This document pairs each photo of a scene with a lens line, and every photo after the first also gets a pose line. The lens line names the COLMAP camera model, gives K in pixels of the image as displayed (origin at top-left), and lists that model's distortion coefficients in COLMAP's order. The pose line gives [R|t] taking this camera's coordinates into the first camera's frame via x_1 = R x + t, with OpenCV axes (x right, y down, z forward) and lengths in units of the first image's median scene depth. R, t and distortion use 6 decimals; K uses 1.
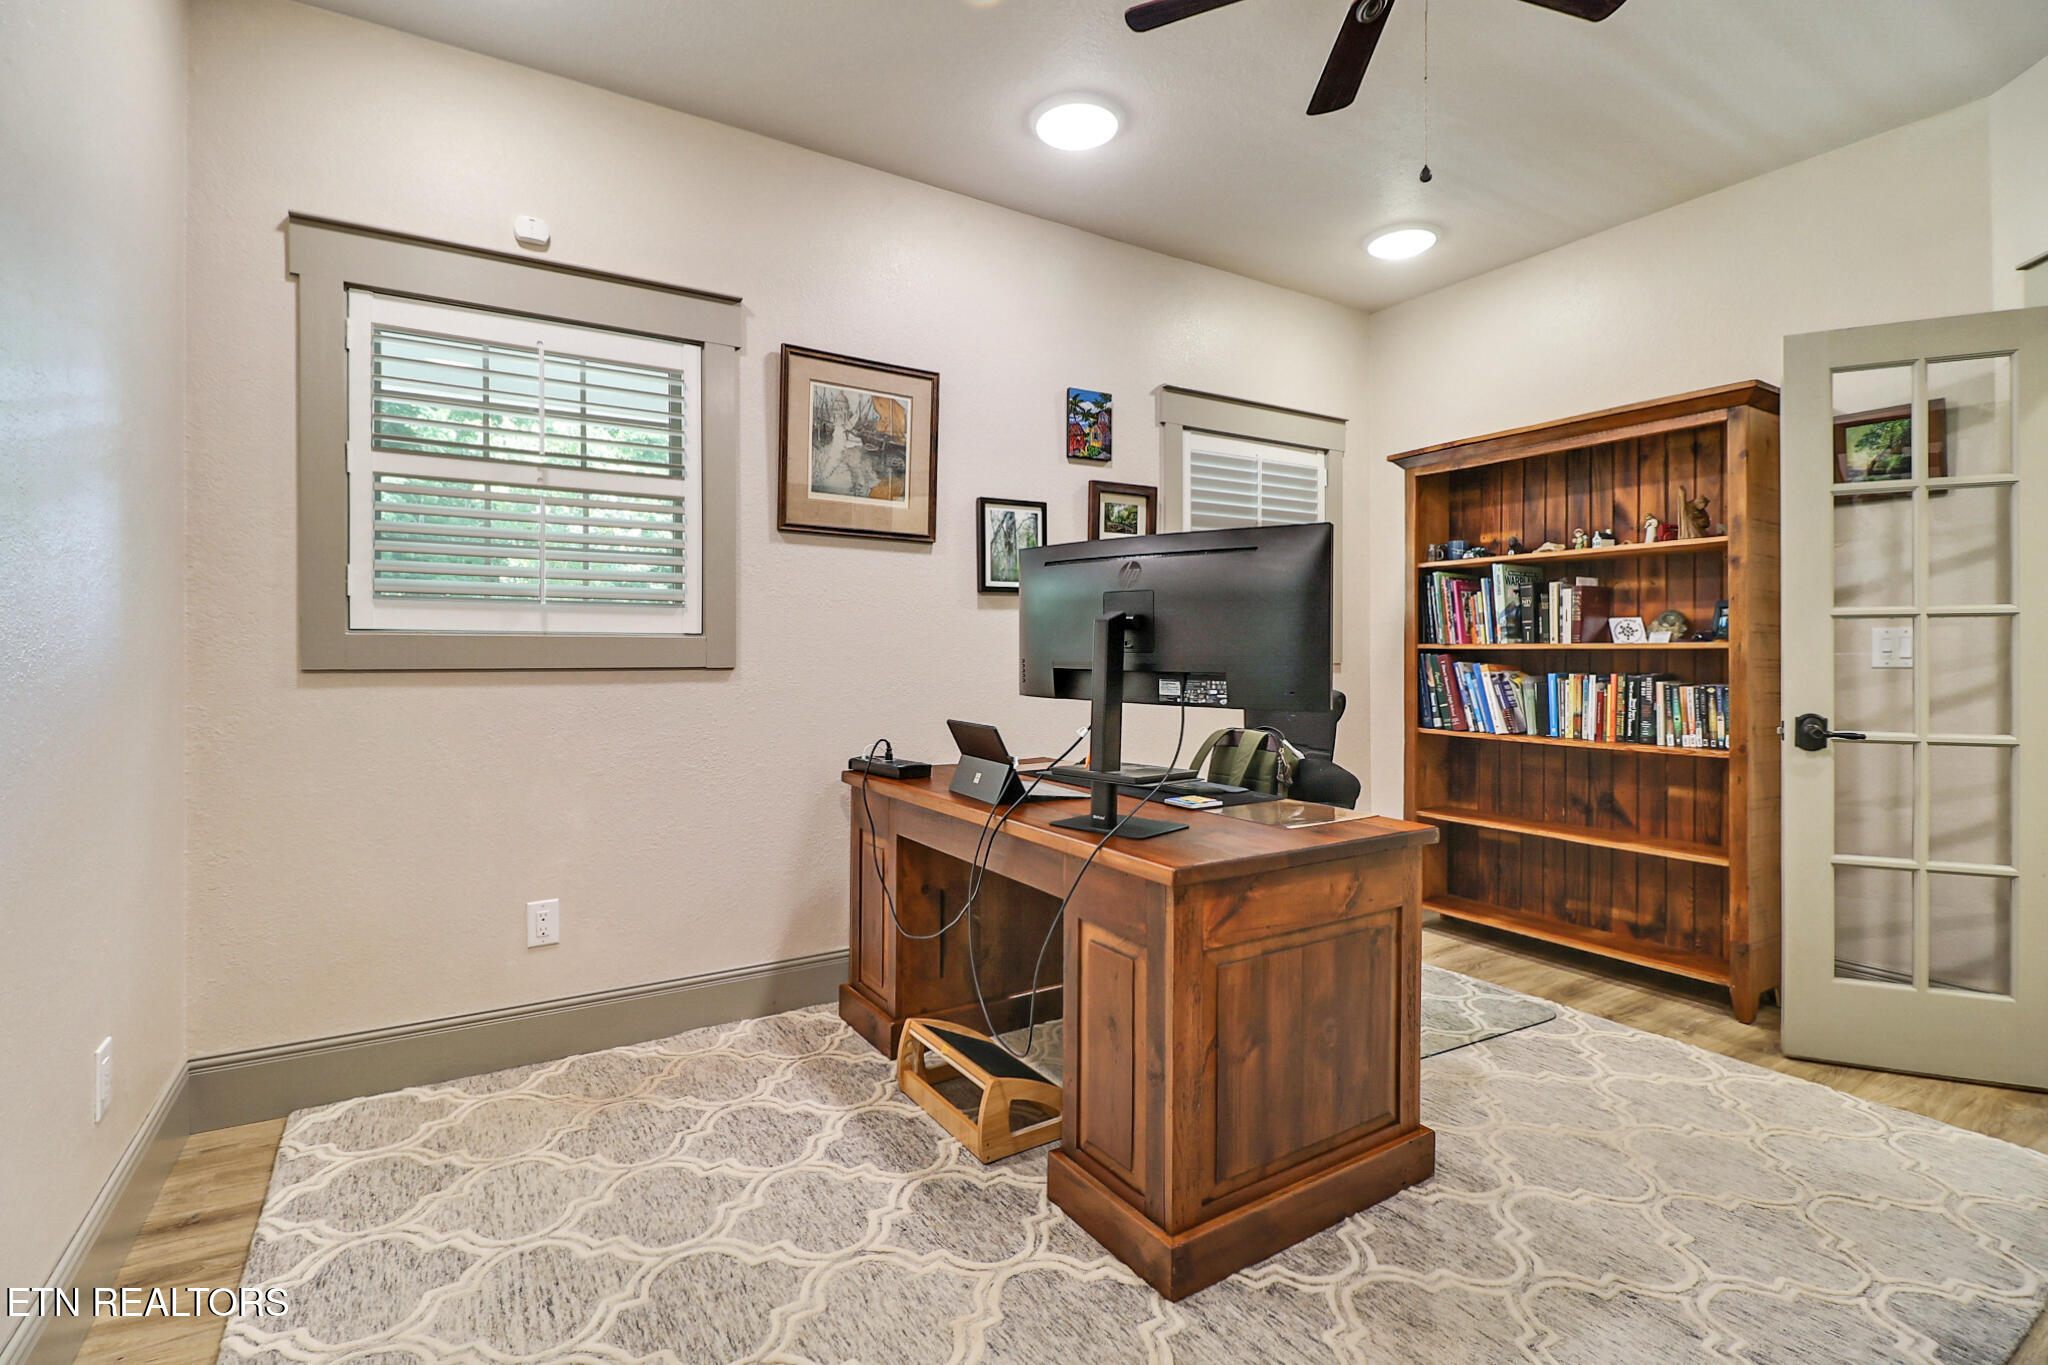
lens RADIAL K [[942.5, 0, 1015.6], [0, 942.5, 653.6], [0, 0, 1]] dist [0.001455, -0.011950]
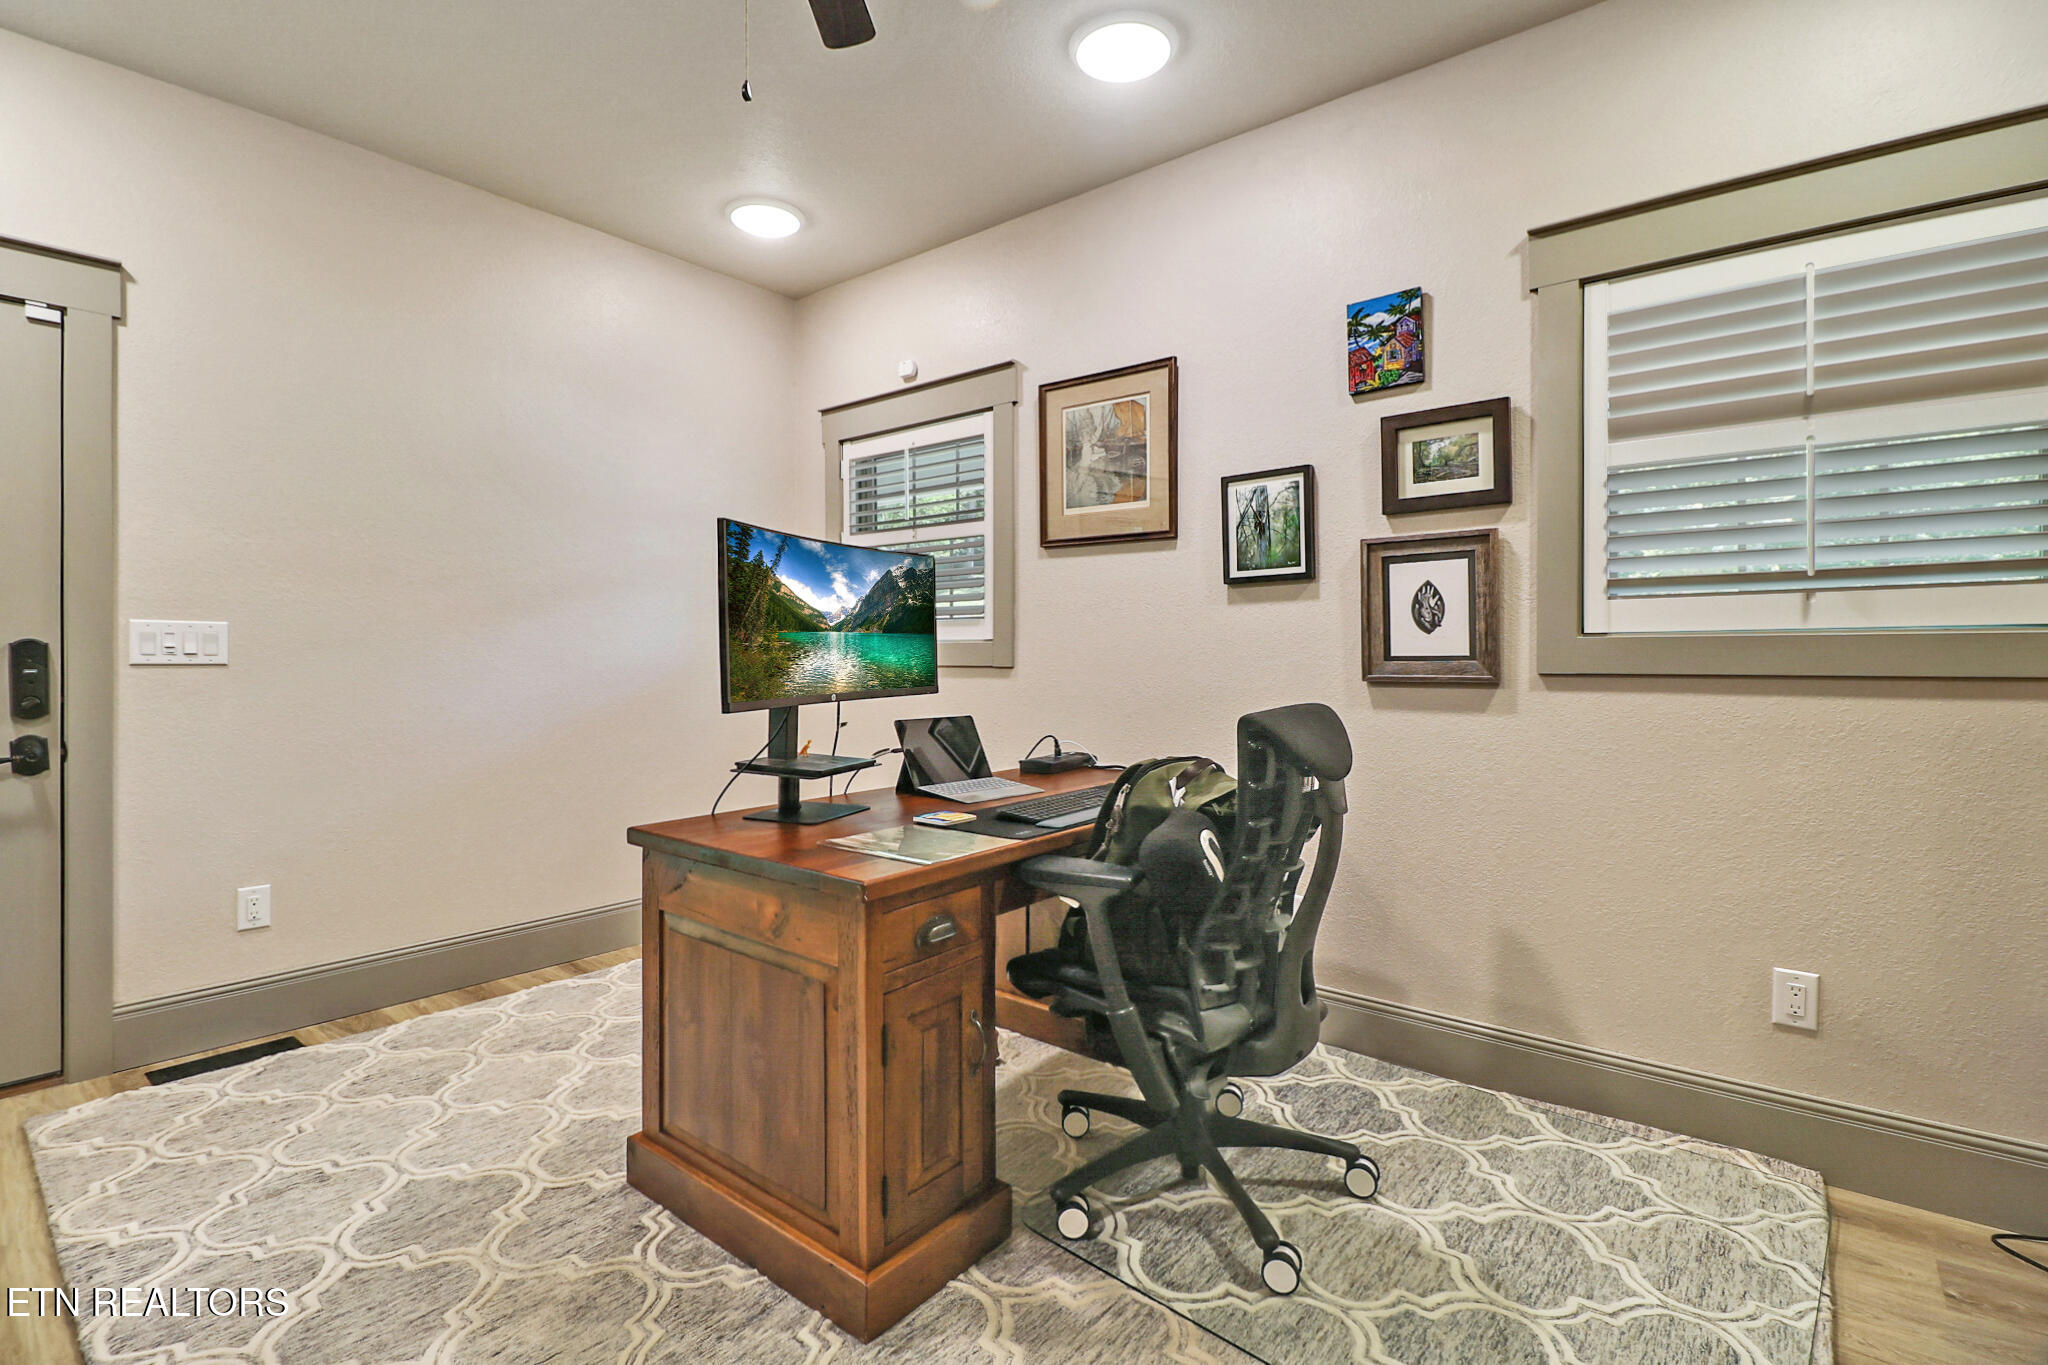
lens RADIAL K [[942.5, 0, 1015.6], [0, 942.5, 653.6], [0, 0, 1]] dist [0.001455, -0.011950]
pose [[0.317029, 0.000804, -0.948415, 0.734425], [0.002534, 0.999995, 0.001695, -0.003216], [0.948412, -0.002940, 0.317026, 0.533746]]
